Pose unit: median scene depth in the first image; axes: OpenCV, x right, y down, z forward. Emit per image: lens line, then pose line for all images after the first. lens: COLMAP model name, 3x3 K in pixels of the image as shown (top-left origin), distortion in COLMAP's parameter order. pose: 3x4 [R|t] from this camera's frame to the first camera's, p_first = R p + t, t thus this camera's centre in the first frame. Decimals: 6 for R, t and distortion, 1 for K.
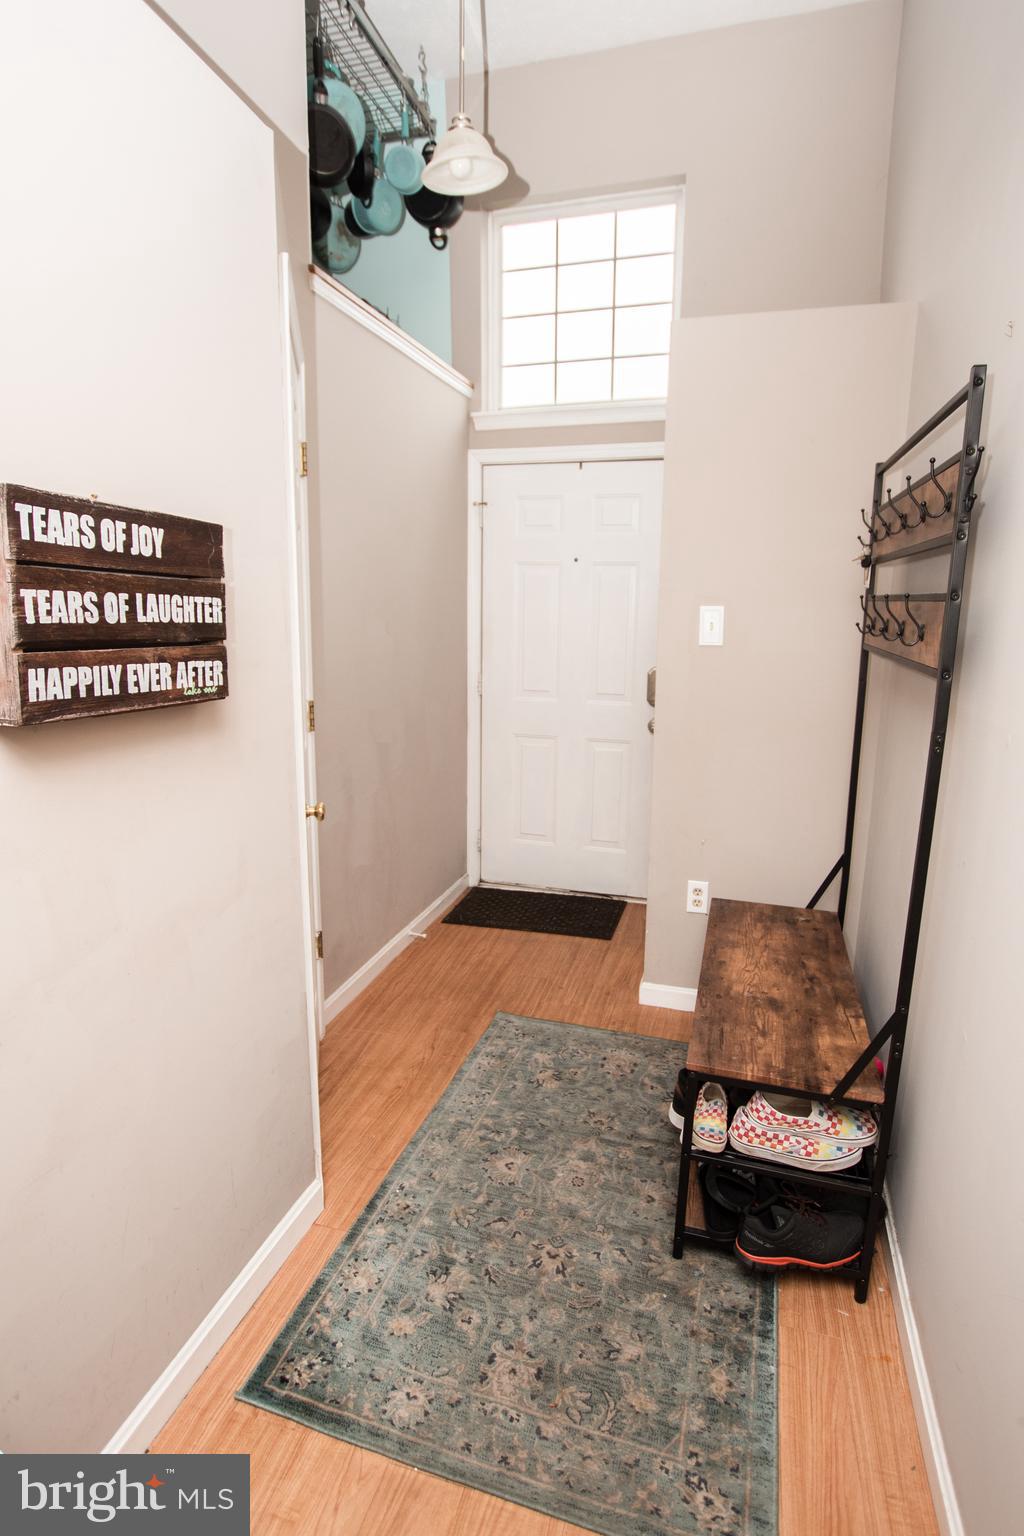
lens RADIAL K [[792.1, 0, 512.0], [0, 792.1, 768.0], [0, 0, 1]] dist [-0.001706, -0.000089]
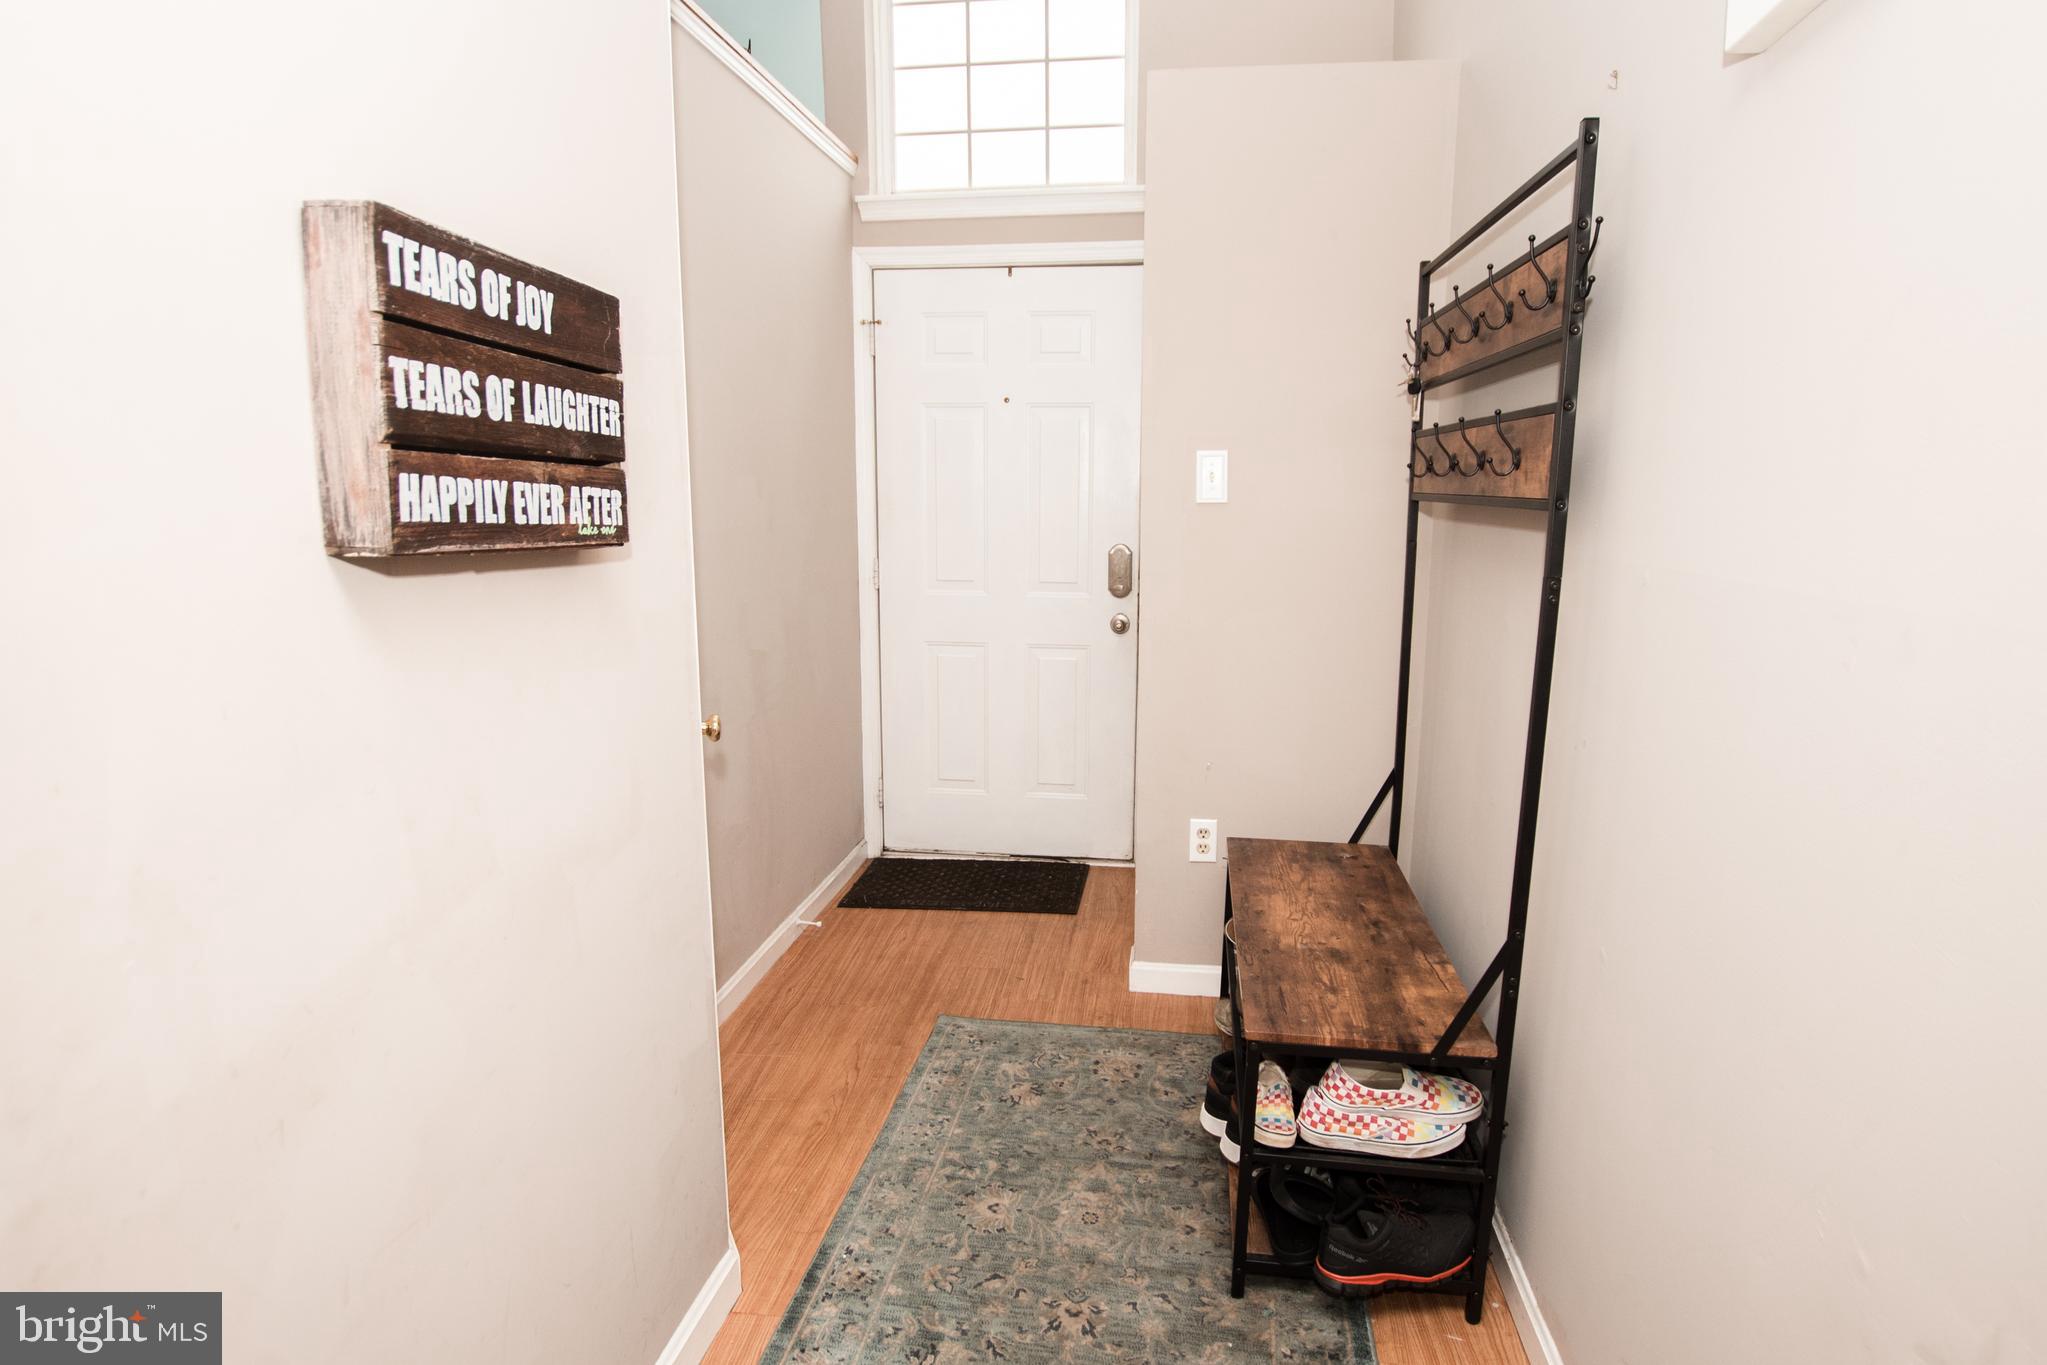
lens RADIAL K [[1106.7, 0, 1023.5], [0, 1106.7, 702.4], [0, 0, 1]] dist [-0.000486, 0.000321]
pose [[0.988717, -0.033903, 0.145909, -0.126115], [0.036236, 0.999254, -0.013358, 0.062044], [-0.145348, 0.018494, 0.989208, -0.019239]]
